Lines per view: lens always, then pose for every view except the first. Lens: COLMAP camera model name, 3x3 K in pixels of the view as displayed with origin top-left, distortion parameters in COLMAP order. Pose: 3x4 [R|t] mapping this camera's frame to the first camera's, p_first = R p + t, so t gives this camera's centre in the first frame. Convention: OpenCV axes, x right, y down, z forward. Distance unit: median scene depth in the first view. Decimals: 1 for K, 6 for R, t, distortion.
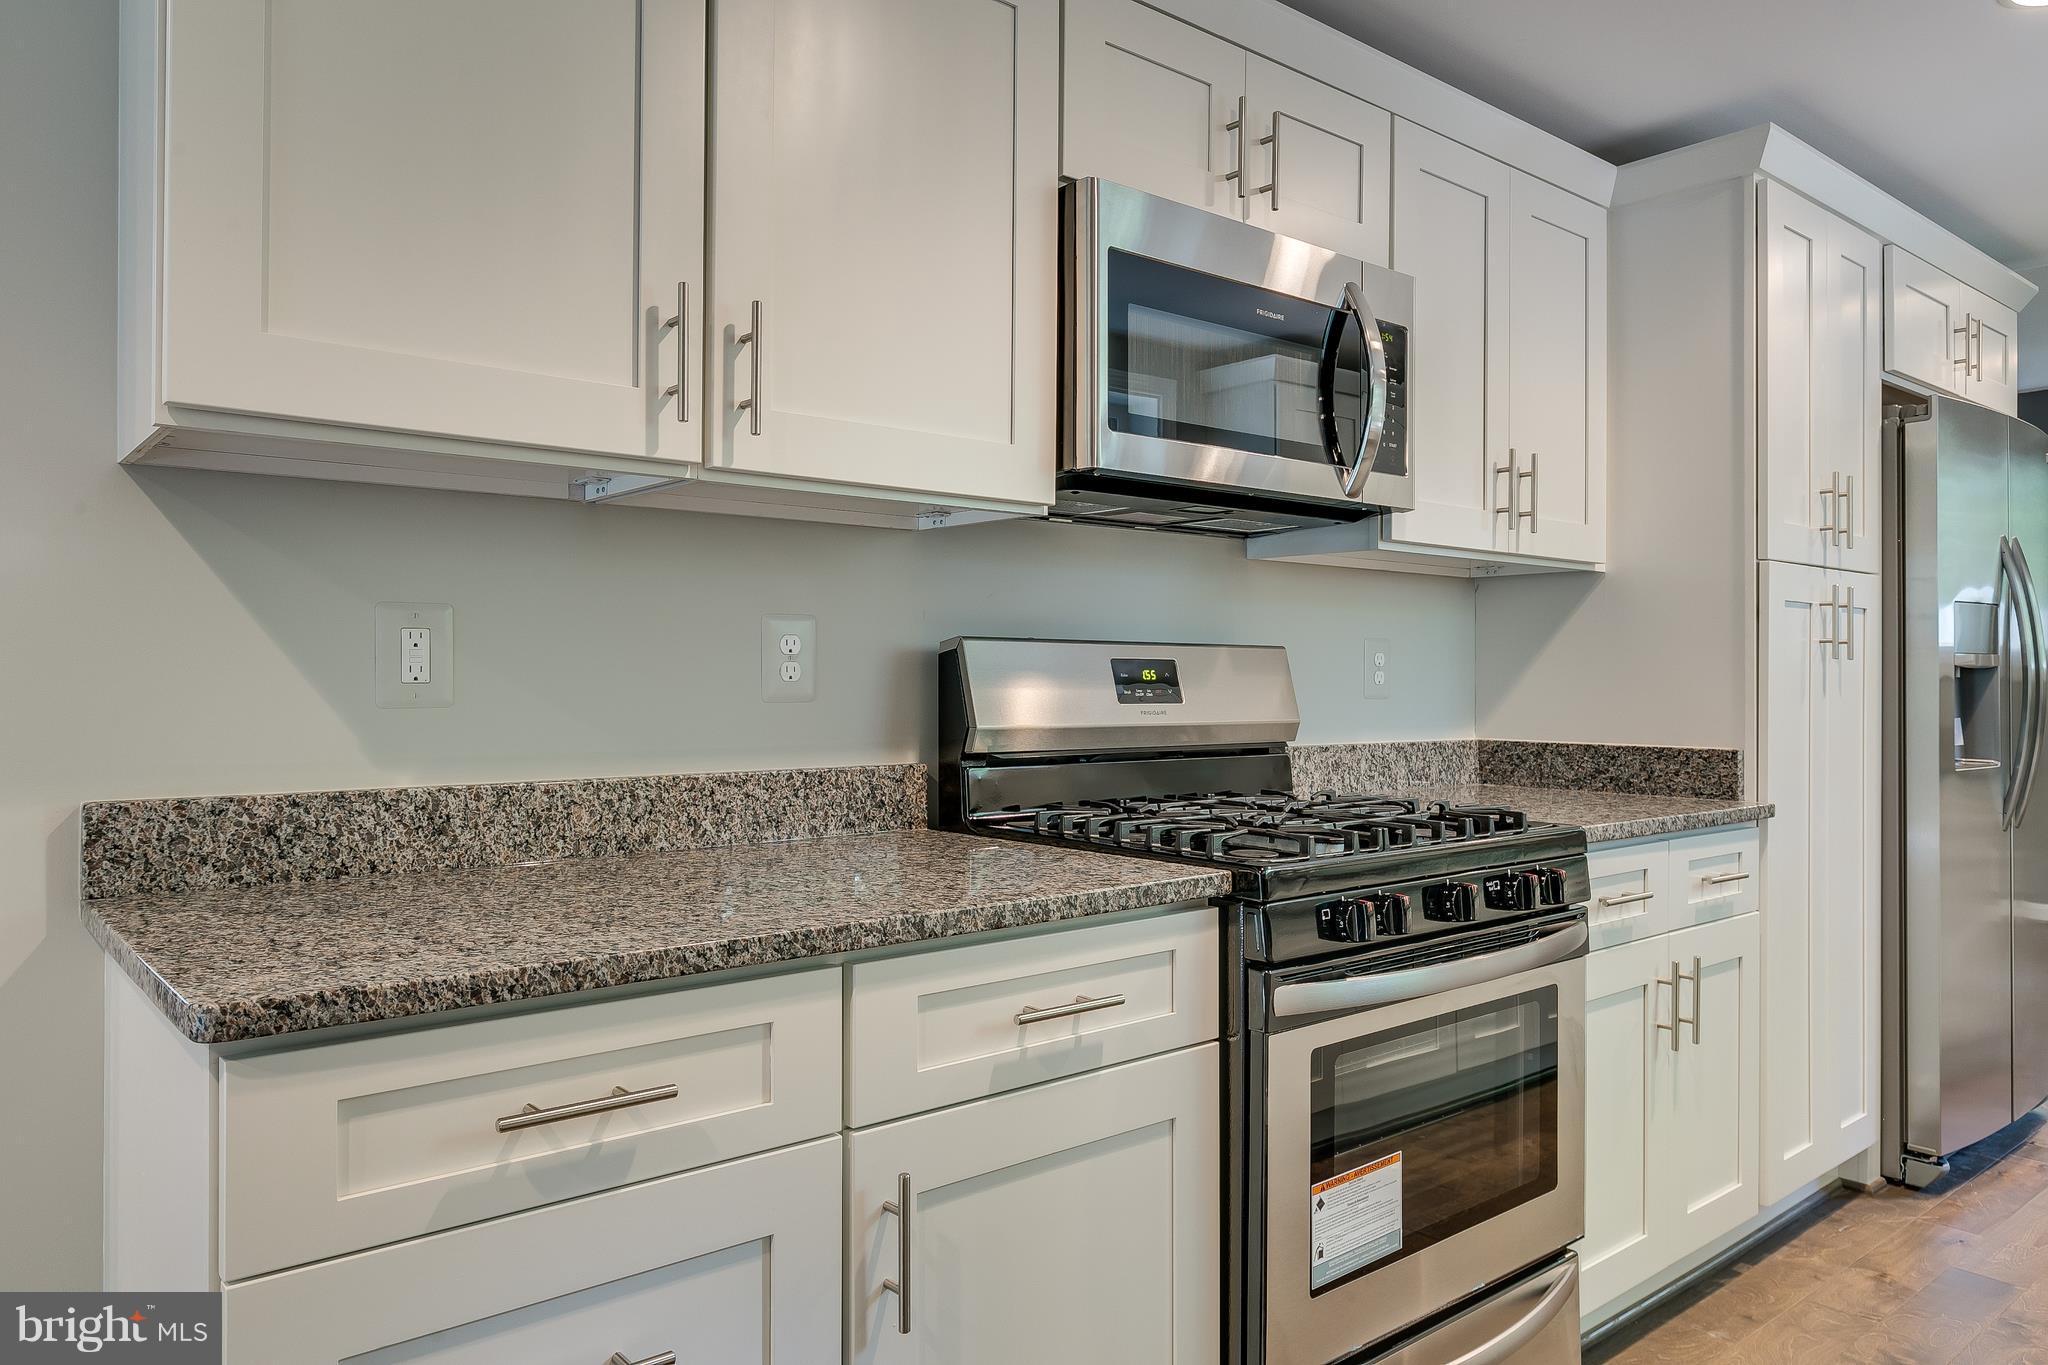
lens RADIAL K [[1383.8, 0, 1026.9], [0, 1383.8, 670.1], [0, 0, 1]] dist [-0.002354, 0.001566]
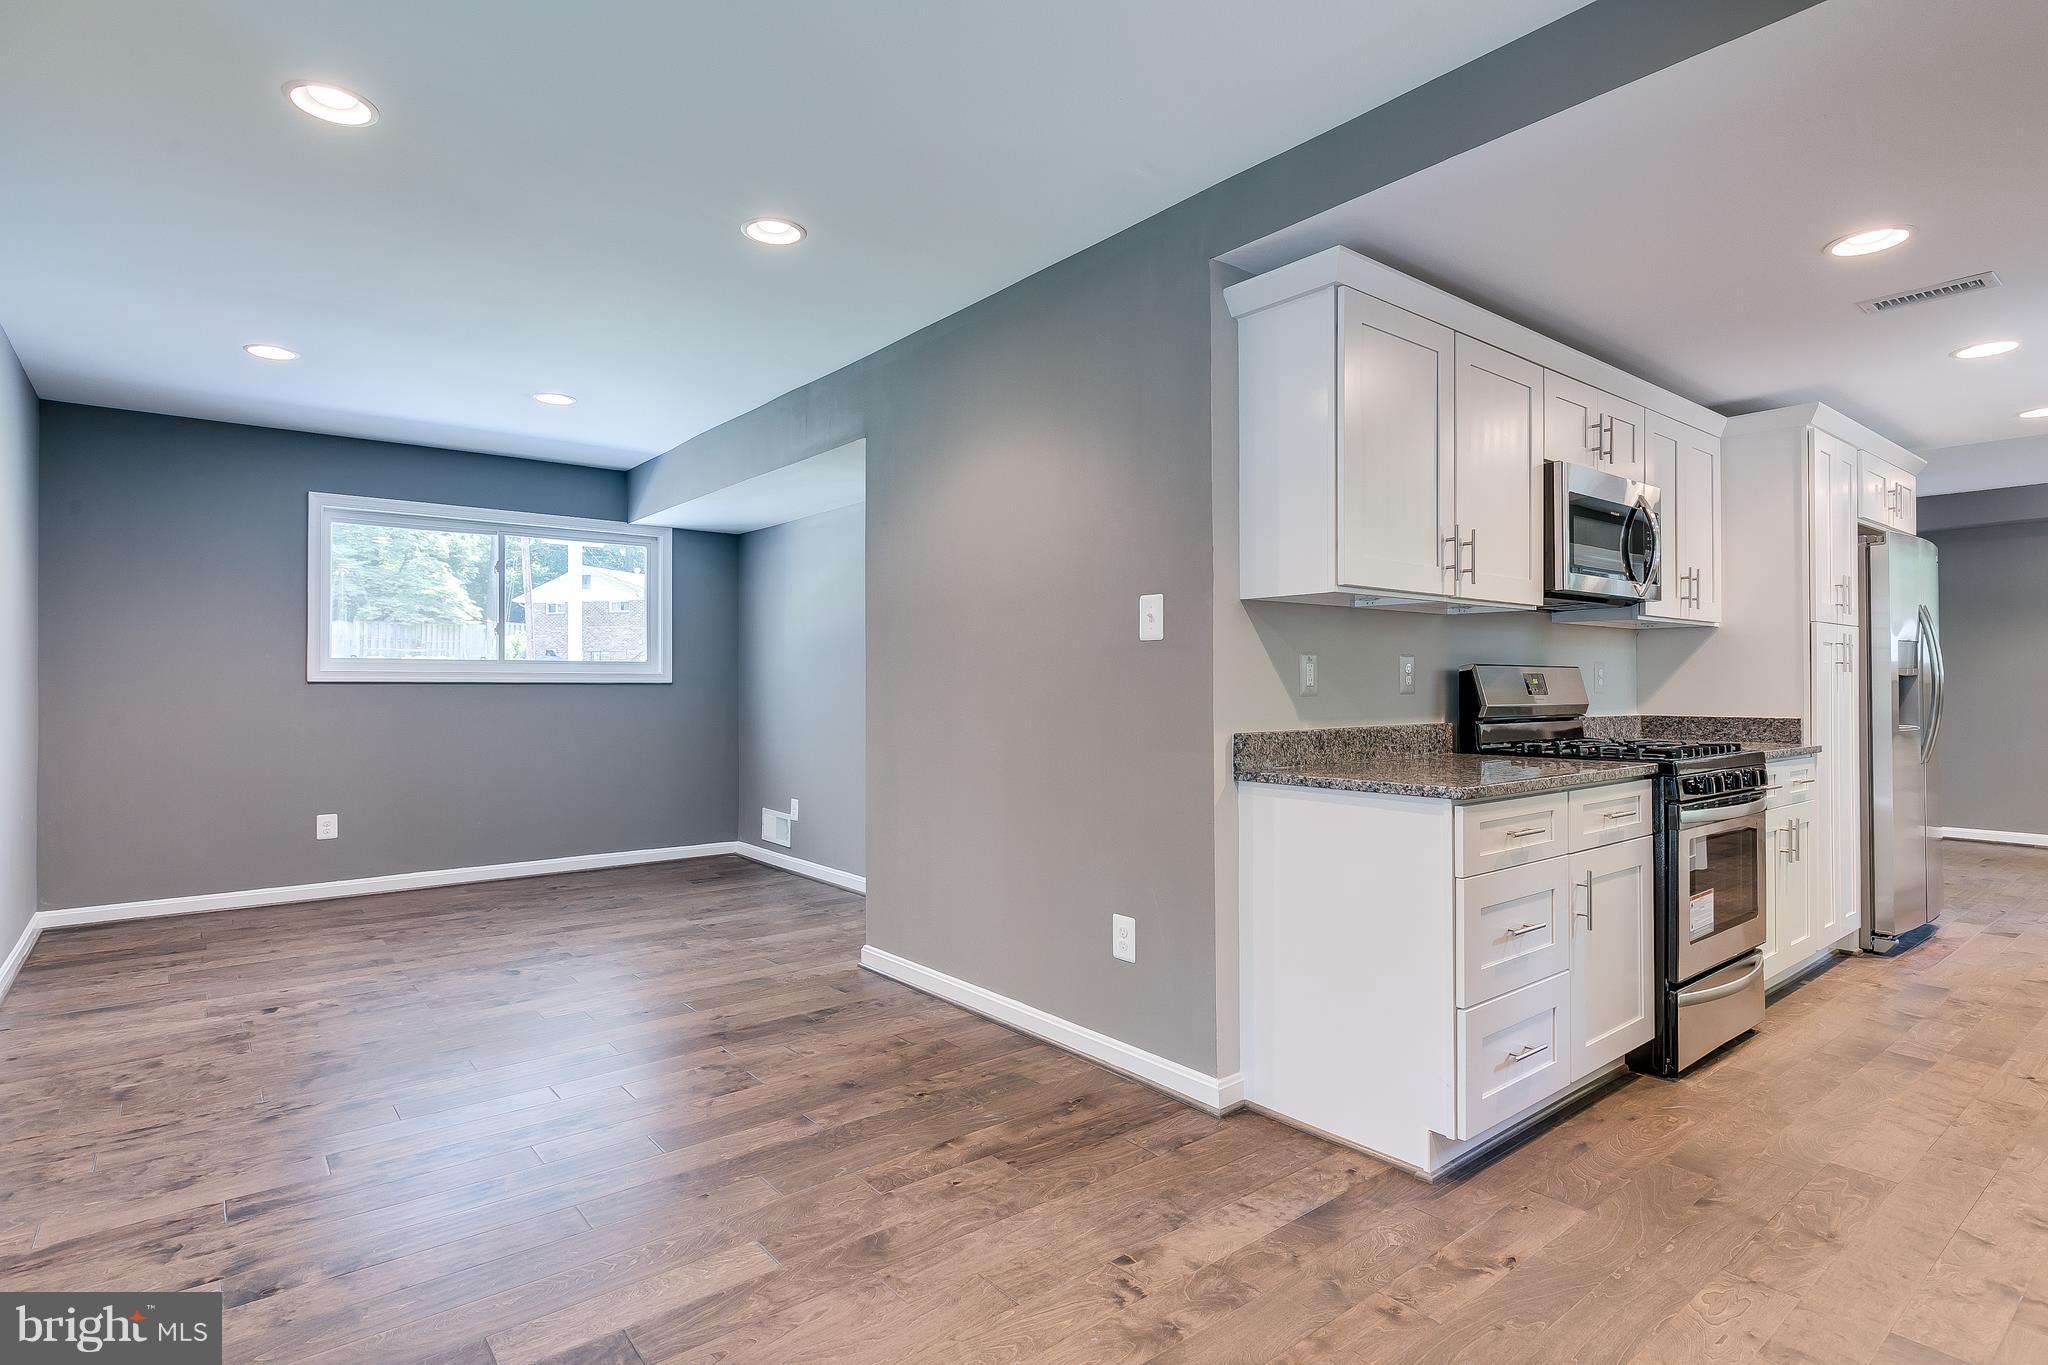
lens RADIAL K [[1028.5, 0, 1024.0], [0, 1028.5, 682.5], [0, 0, 1]] dist [0.000815, 0.000653]
pose [[0.999714, -0.007480, -0.022733, -0.621230], [0.007435, 0.999970, -0.002067, 0.002156], [0.022747, 0.001897, 0.999739, -0.544014]]
